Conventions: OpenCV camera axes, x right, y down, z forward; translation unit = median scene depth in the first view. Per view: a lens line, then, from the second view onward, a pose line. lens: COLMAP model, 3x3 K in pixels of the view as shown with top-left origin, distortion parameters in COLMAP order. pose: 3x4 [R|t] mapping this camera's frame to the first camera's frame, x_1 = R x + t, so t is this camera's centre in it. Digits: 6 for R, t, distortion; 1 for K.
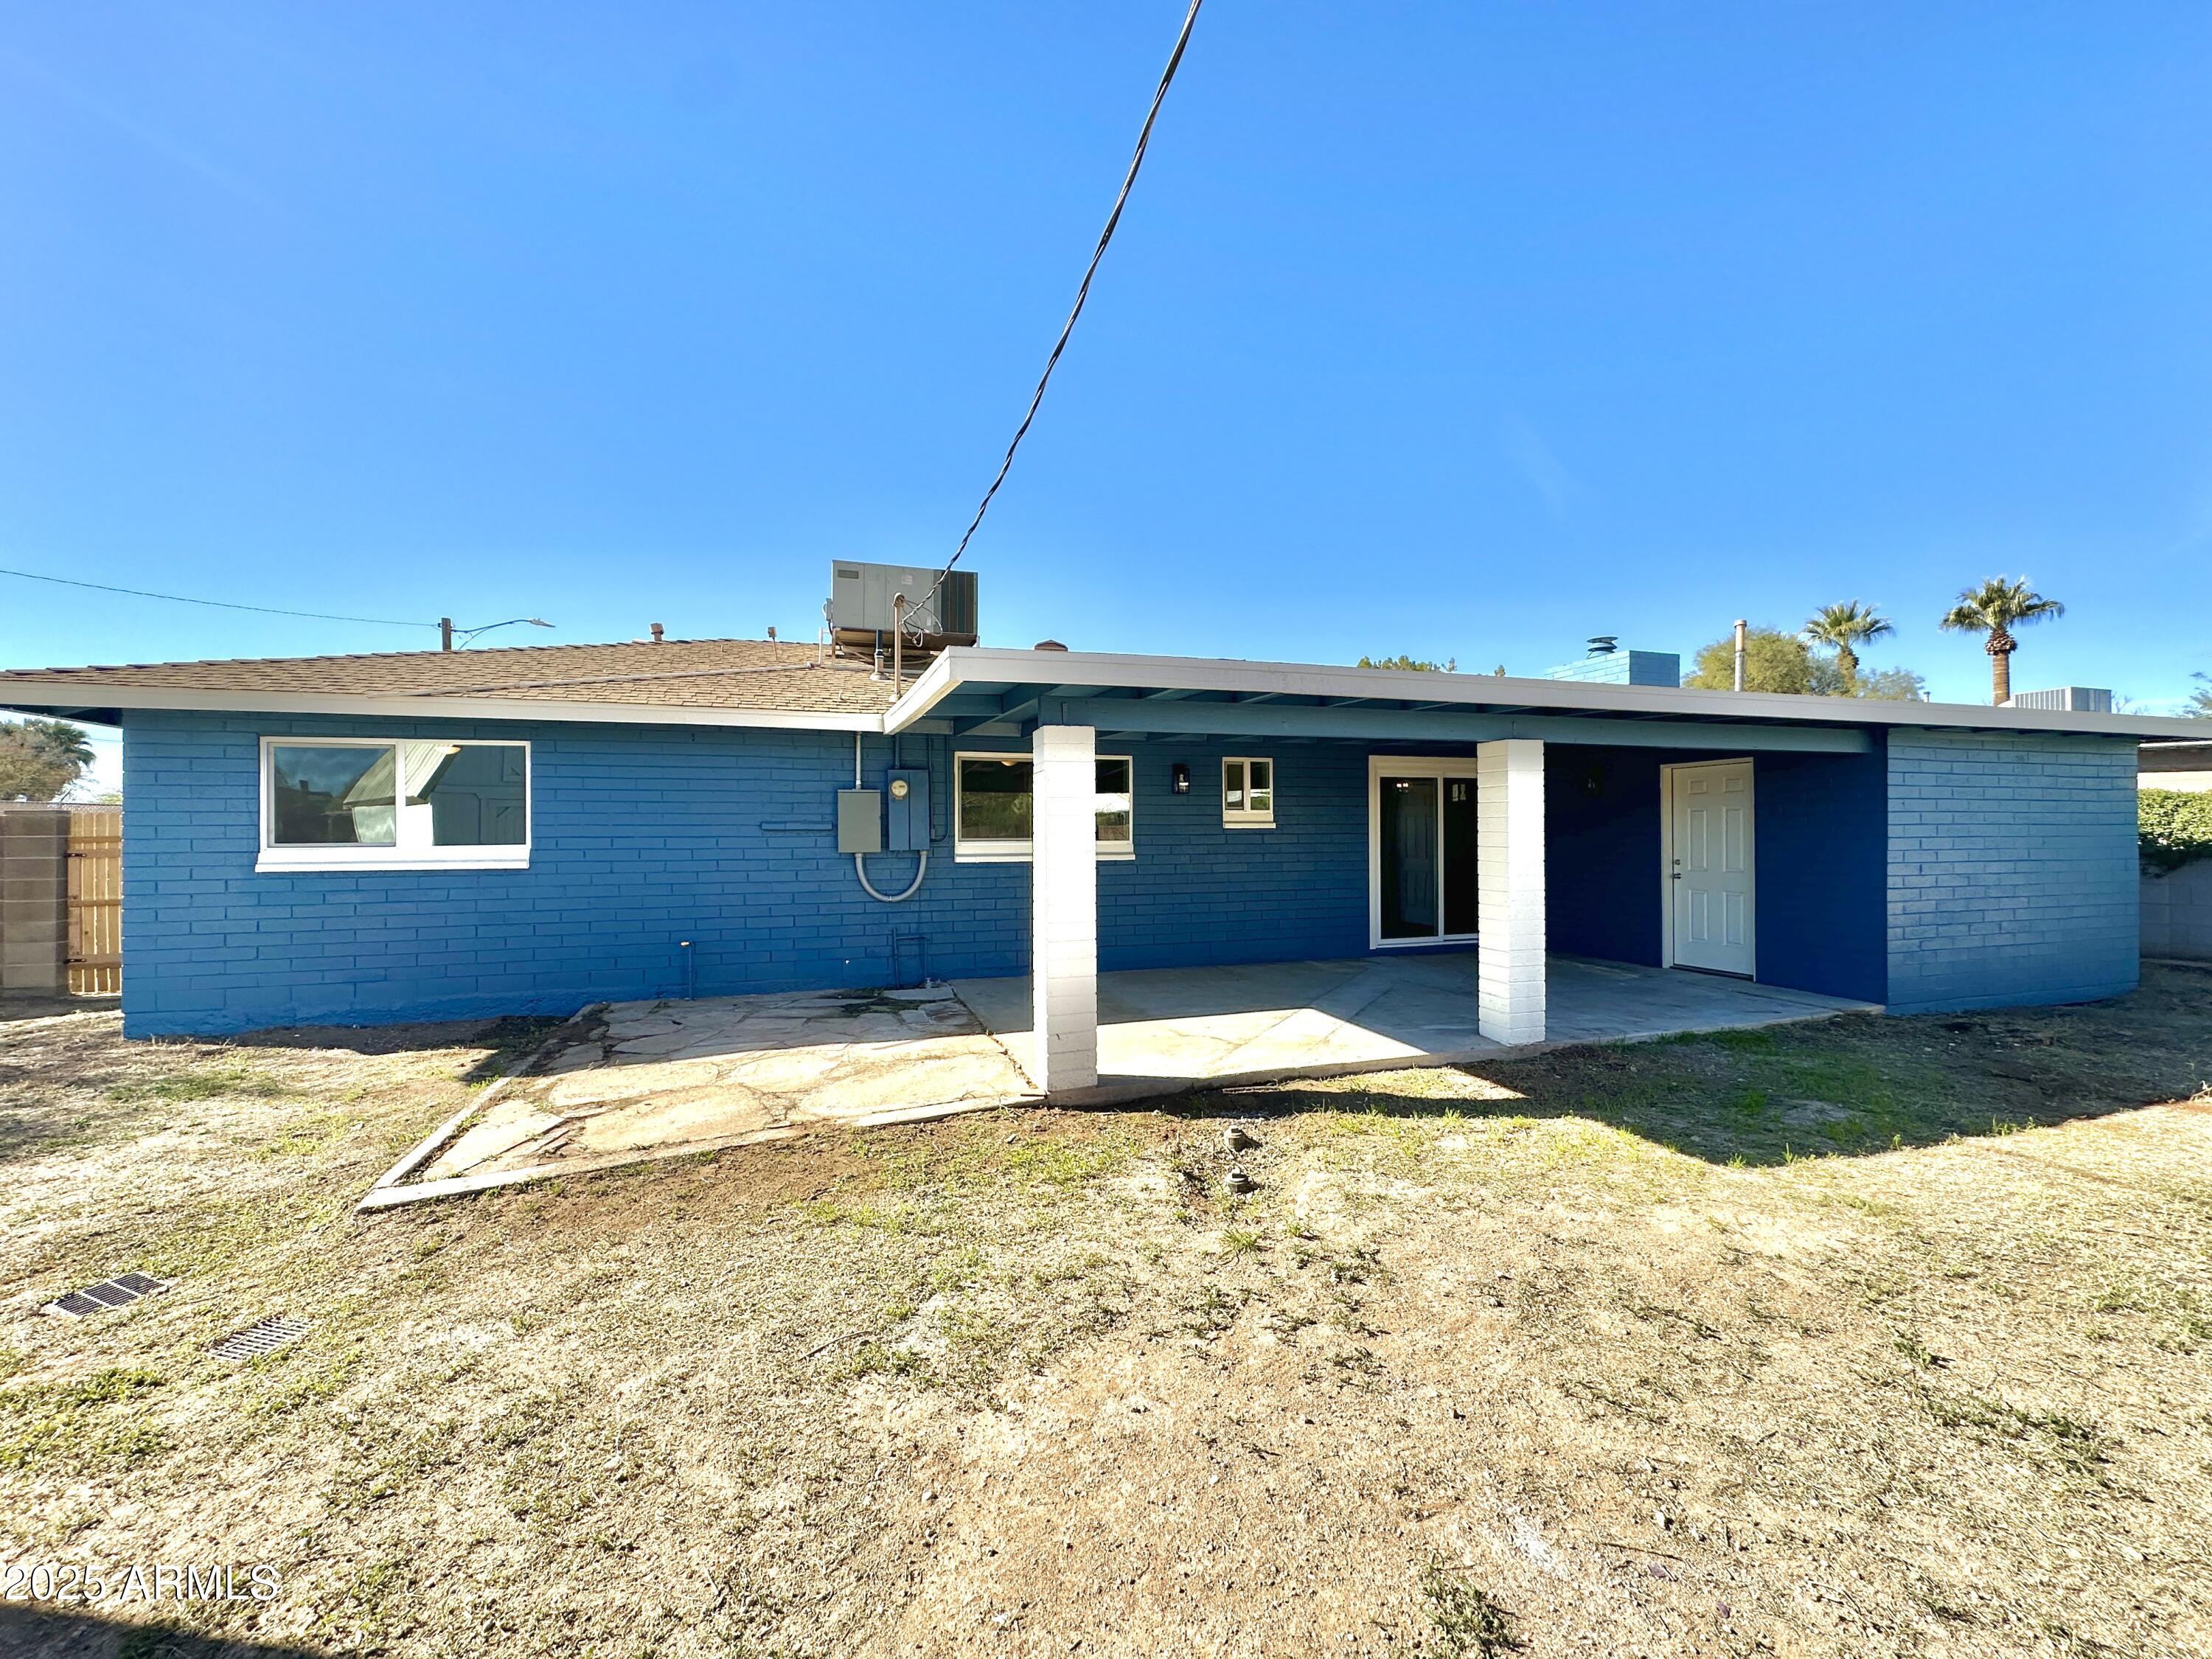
lens RADIAL K [[888.2, 0, 1090.5], [0, 888.2, 829.4], [0, 0, 1]] dist [-0.000976, 0.000034]
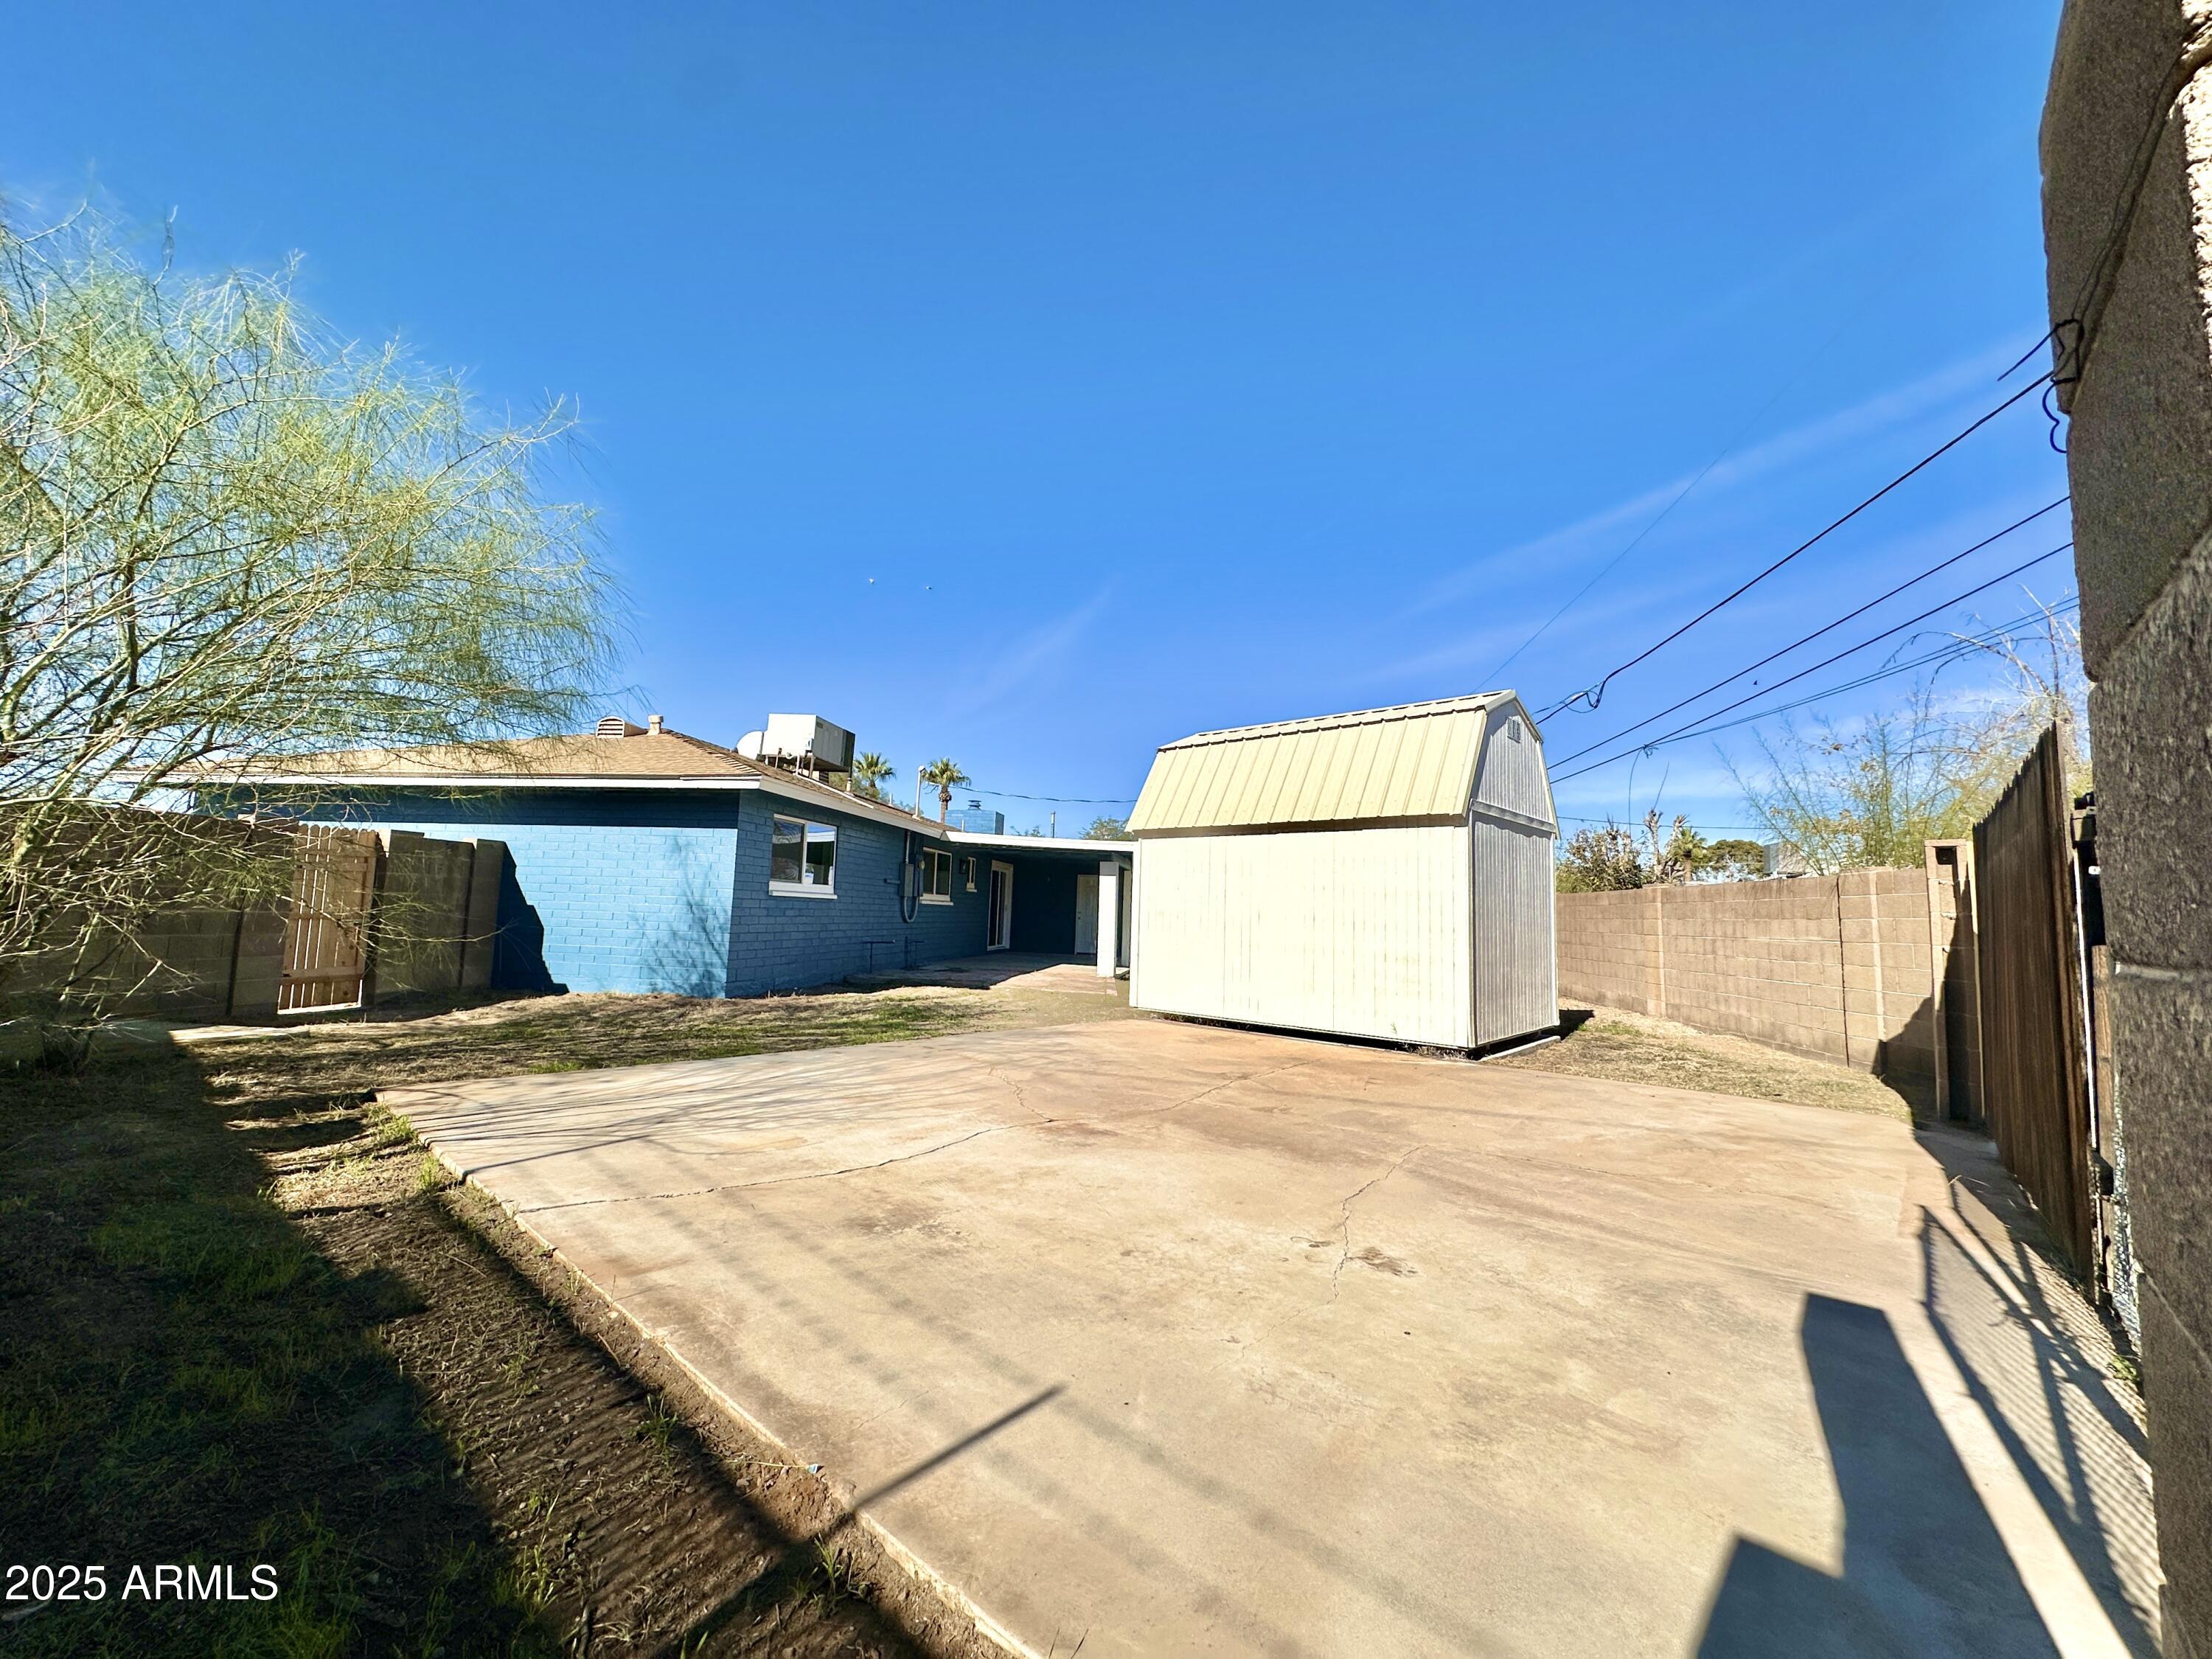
lens RADIAL K [[888.2, 0, 1090.5], [0, 888.2, 829.4], [0, 0, 1]] dist [-0.000976, 0.000034]
pose [[0.539834, 0.112822, 0.834176, -1.127106], [-0.035696, 0.993154, -0.111224, 0.047944], [-0.841014, 0.030266, 0.540166, -0.219016]]
